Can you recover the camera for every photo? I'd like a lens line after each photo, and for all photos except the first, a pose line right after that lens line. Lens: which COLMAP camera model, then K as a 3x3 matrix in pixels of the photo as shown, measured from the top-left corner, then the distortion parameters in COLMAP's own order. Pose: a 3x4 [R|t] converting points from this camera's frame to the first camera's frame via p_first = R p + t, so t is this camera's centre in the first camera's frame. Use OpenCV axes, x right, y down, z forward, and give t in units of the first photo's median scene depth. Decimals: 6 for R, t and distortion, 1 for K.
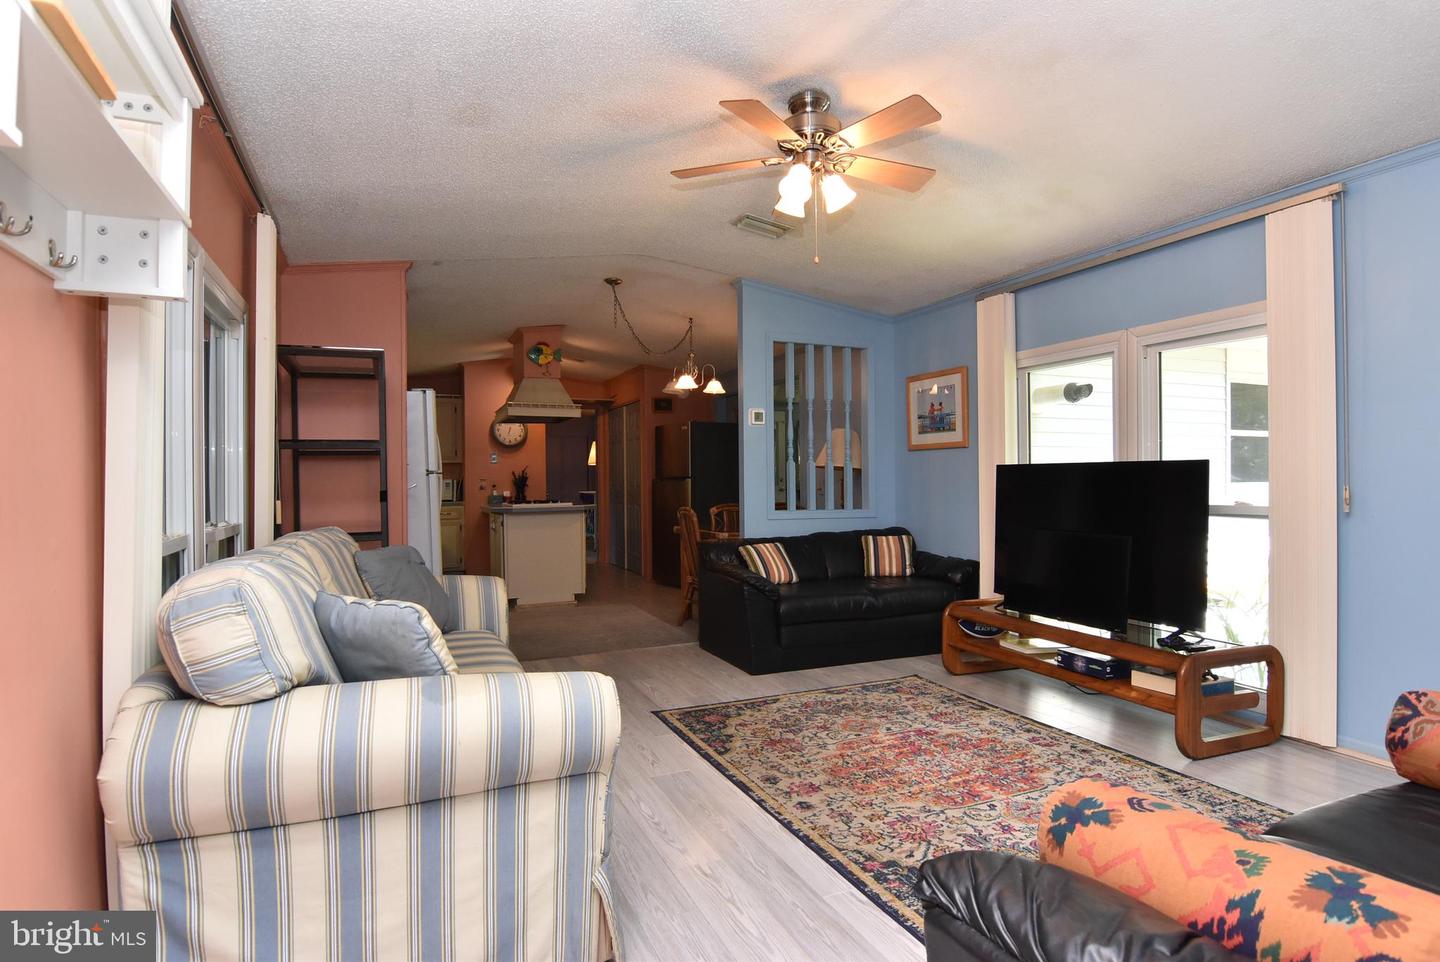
lens RADIAL K [[774.8, 0, 723.8], [0, 774.8, 479.1], [0, 0, 1]] dist [0.000319, -0.000318]
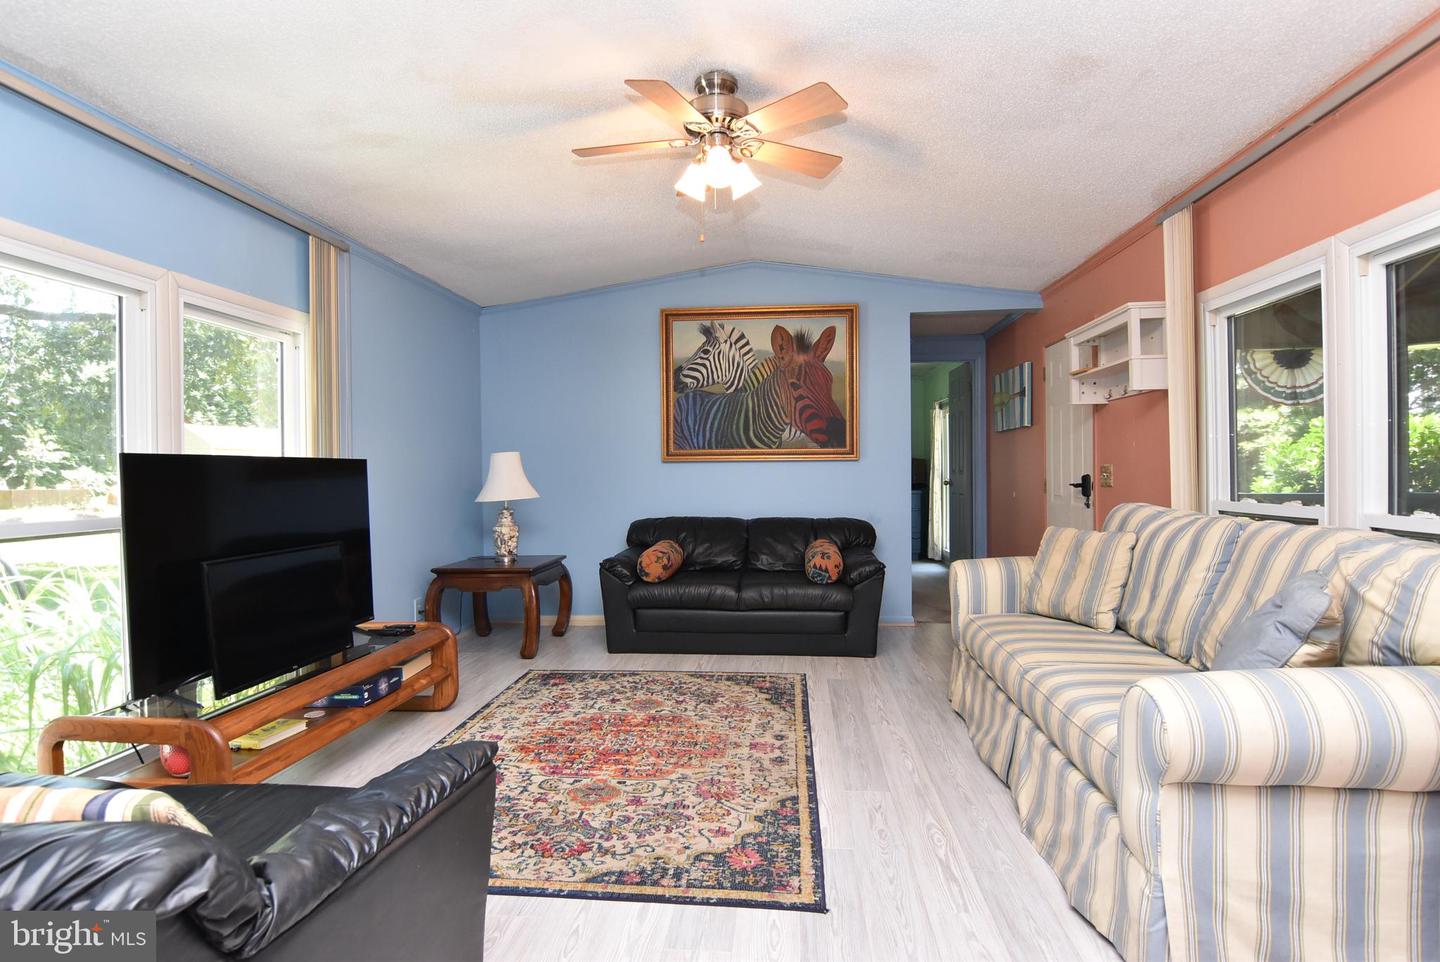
lens RADIAL K [[774.8, 0, 721.9], [0, 774.8, 479.2], [0, 0, 1]] dist [0.000319, -0.000318]
pose [[-0.880038, 0.009499, 0.474809, -0.323931], [0.014732, 0.999865, 0.007302, 0.001995], [-0.474675, 0.013421, -0.880059, 1.708851]]
